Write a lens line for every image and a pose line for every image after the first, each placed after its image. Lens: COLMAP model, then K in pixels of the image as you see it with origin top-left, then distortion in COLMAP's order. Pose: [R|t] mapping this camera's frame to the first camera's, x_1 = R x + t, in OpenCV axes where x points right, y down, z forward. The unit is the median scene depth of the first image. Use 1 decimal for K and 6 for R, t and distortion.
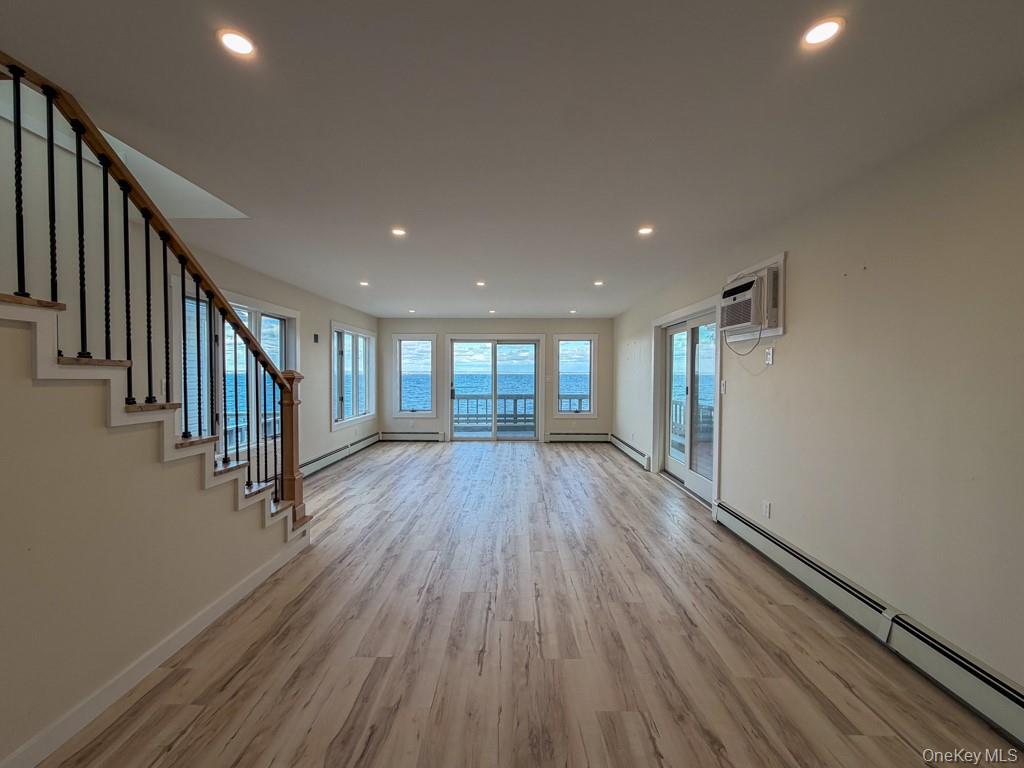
lens RADIAL K [[423.6, 0, 510.5], [0, 423.6, 379.7], [0, 0, 1]] dist [-0.000314, -0.000254]
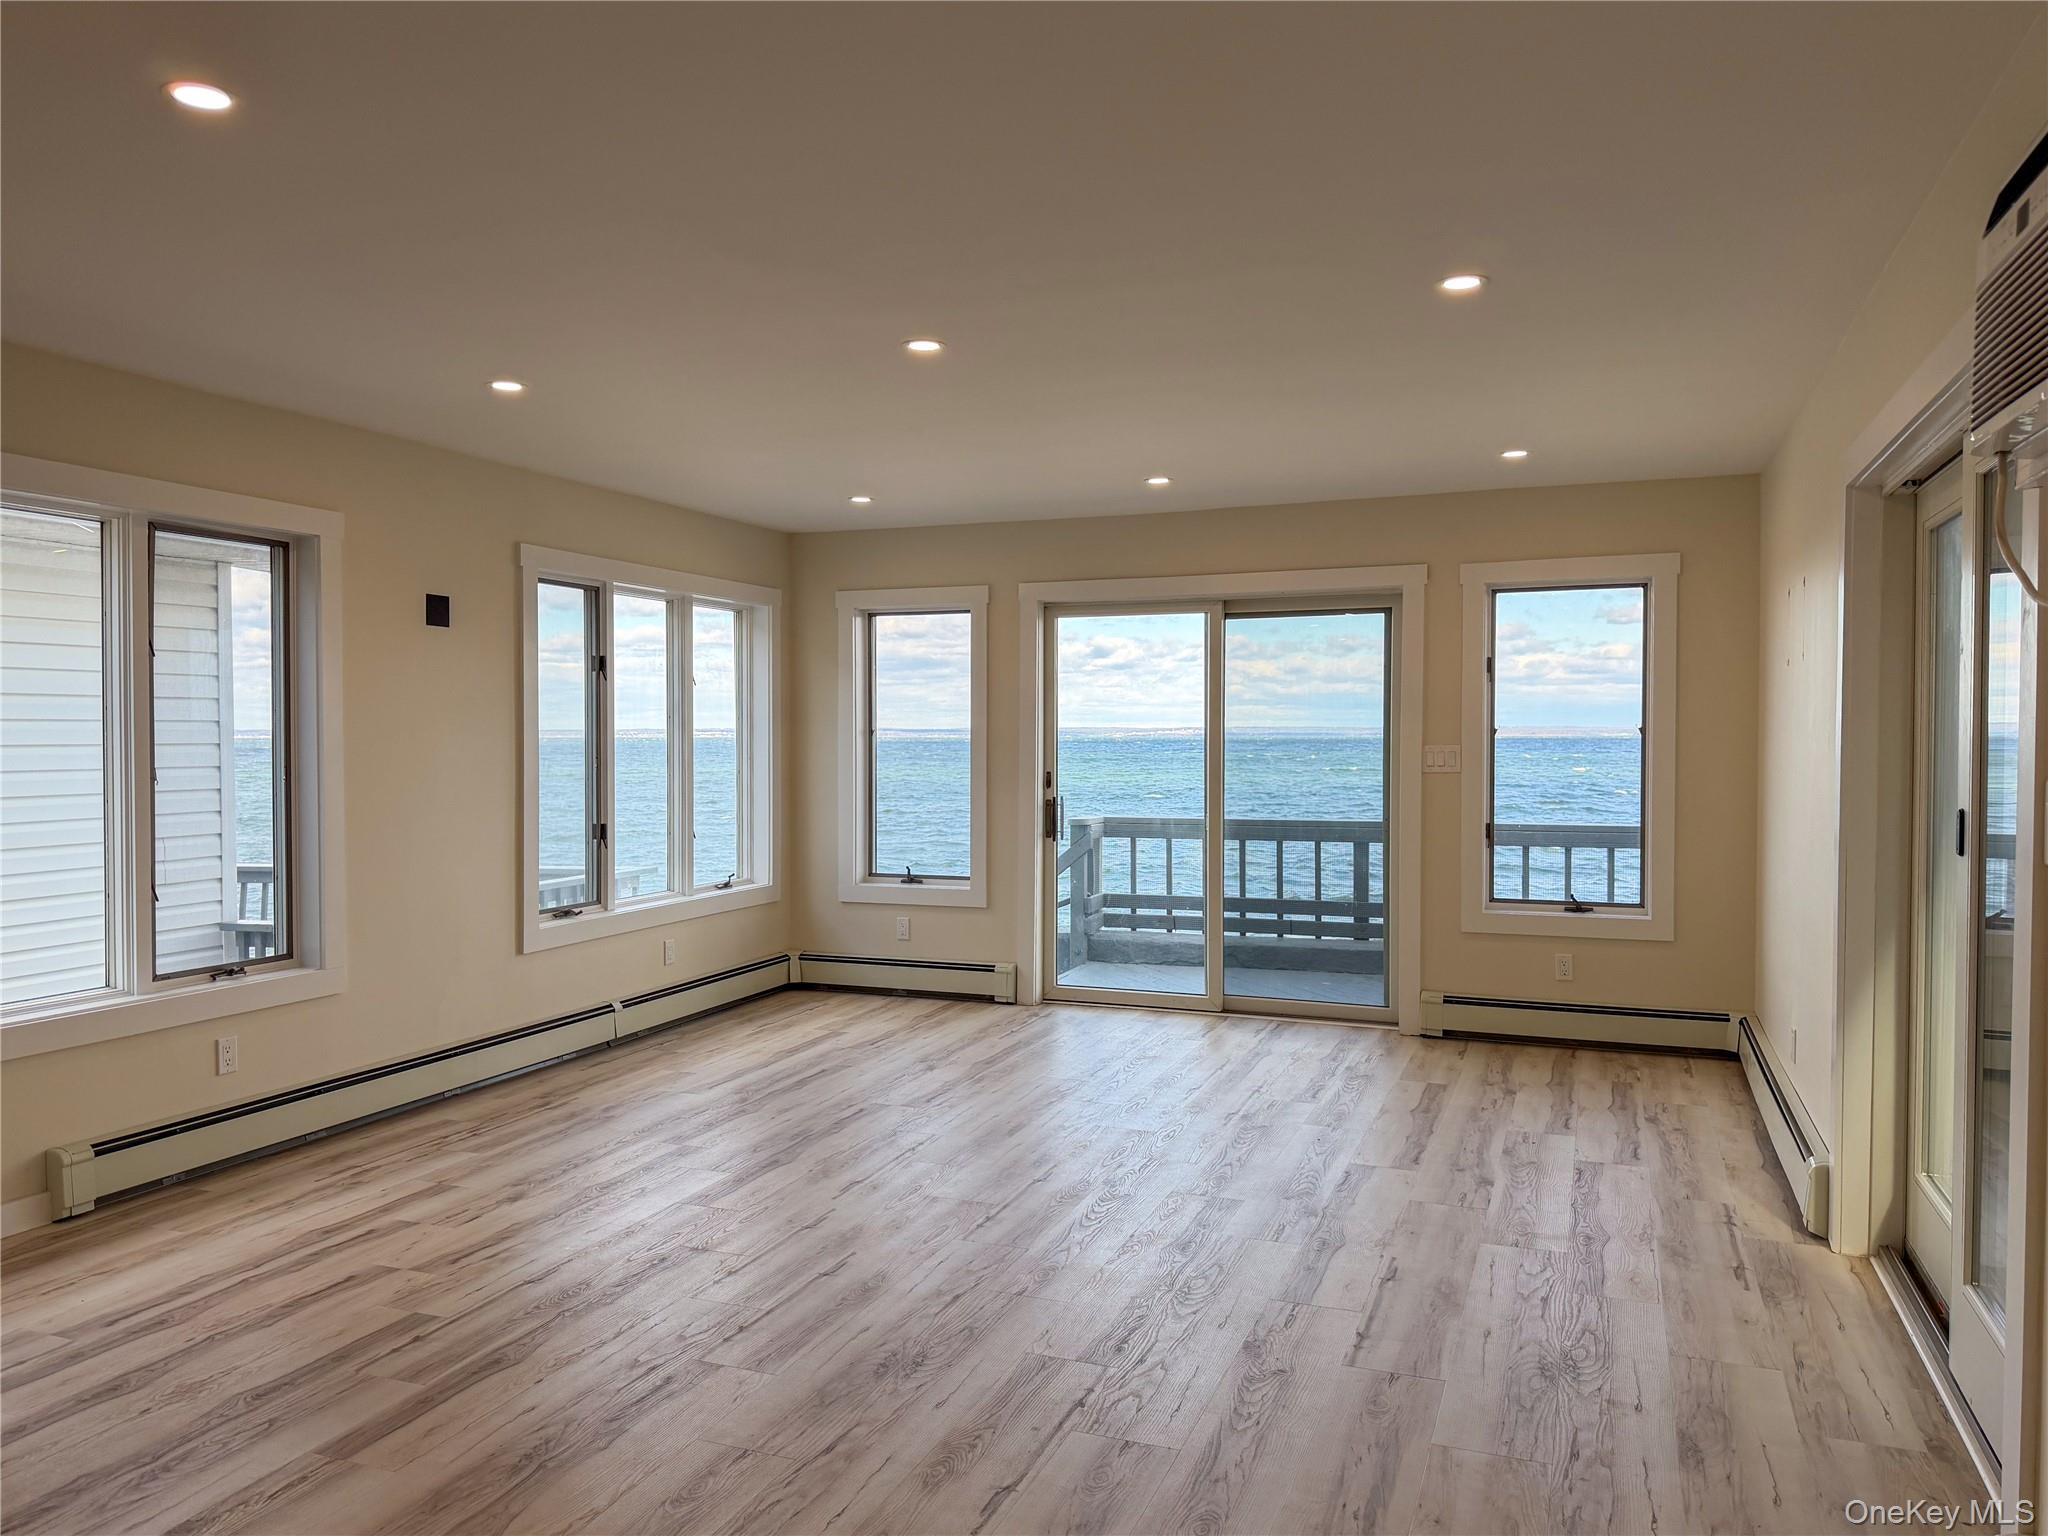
lens RADIAL K [[1468.4, 0, 1017.1], [0, 1468.4, 776.6], [0, 0, 1]] dist [0.073317, -0.094403]
pose [[0.936034, 0.005744, -0.351862, 0.376573], [-0.001144, 0.999911, 0.013281, -0.007372], [0.351907, -0.012029, 0.935958, 0.403255]]
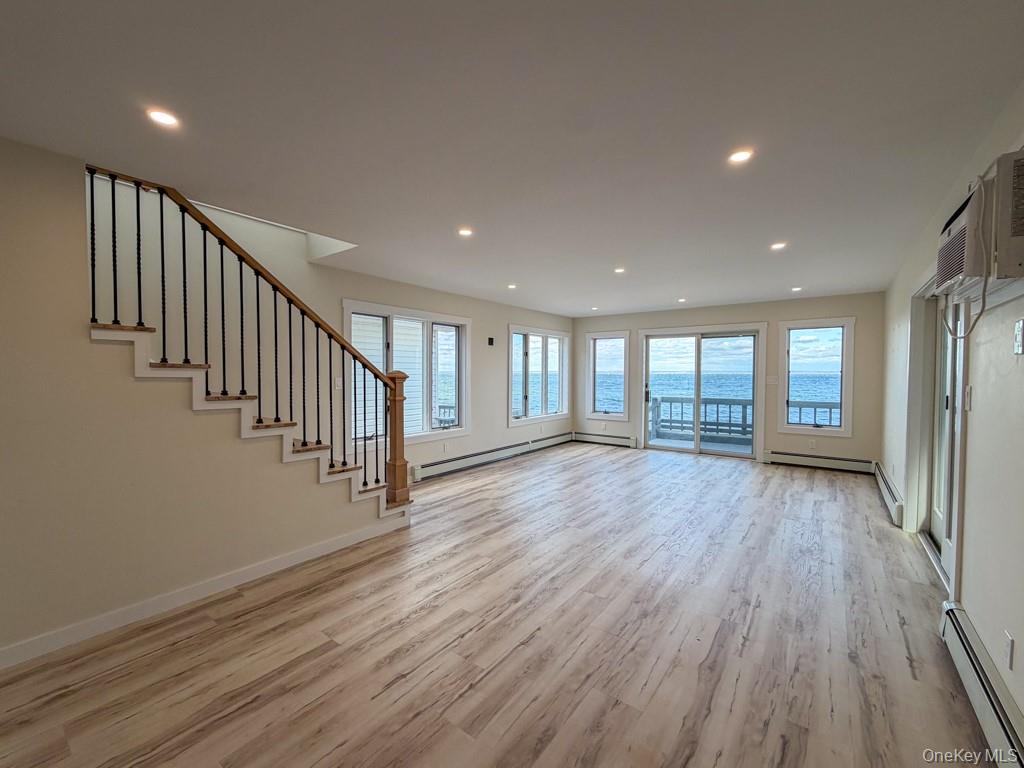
lens RADIAL K [[423.6, 0, 507.9], [0, 423.6, 384.1], [0, 0, 1]] dist [-0.000314, -0.000254]
pose [[0.803467, 0.014365, -0.595175, 0.391374], [-0.008318, 0.999882, 0.012903, -0.003406], [0.595291, -0.005416, 0.803492, 0.240570]]
